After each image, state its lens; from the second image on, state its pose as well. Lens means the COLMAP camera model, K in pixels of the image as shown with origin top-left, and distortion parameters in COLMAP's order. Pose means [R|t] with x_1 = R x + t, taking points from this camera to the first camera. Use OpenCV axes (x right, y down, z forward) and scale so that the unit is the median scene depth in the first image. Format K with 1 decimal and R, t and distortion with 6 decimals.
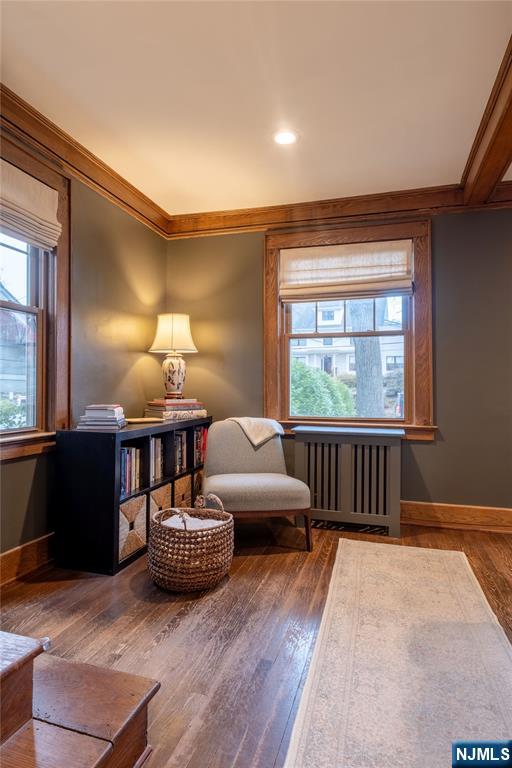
lens RADIAL K [[444.2, 0, 256.1], [0, 444.2, 384.5], [0, 0, 1]] dist [0.006039, -0.002579]
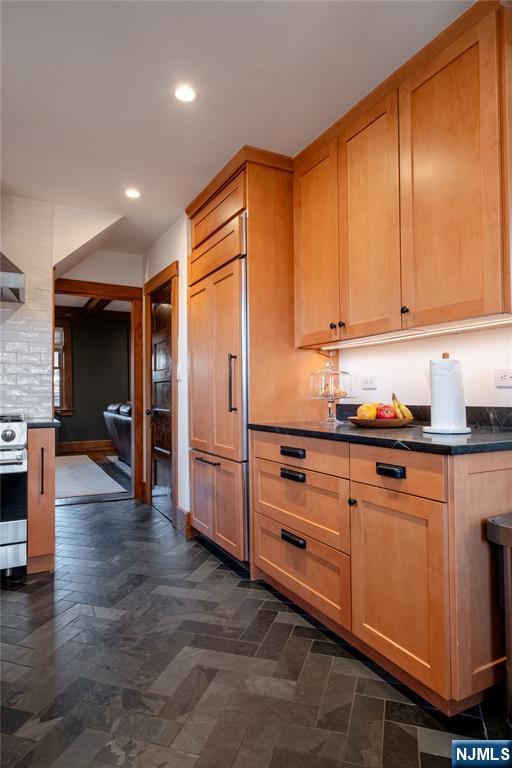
lens RADIAL K [[444.2, 0, 253.9], [0, 444.2, 386.1], [0, 0, 1]] dist [0.006039, -0.002579]
pose [[0.742318, -0.002816, 0.670042, -0.454039], [0.002861, 0.999995, 0.001033, -0.025431], [-0.670042, 0.001150, 0.742322, -1.357876]]
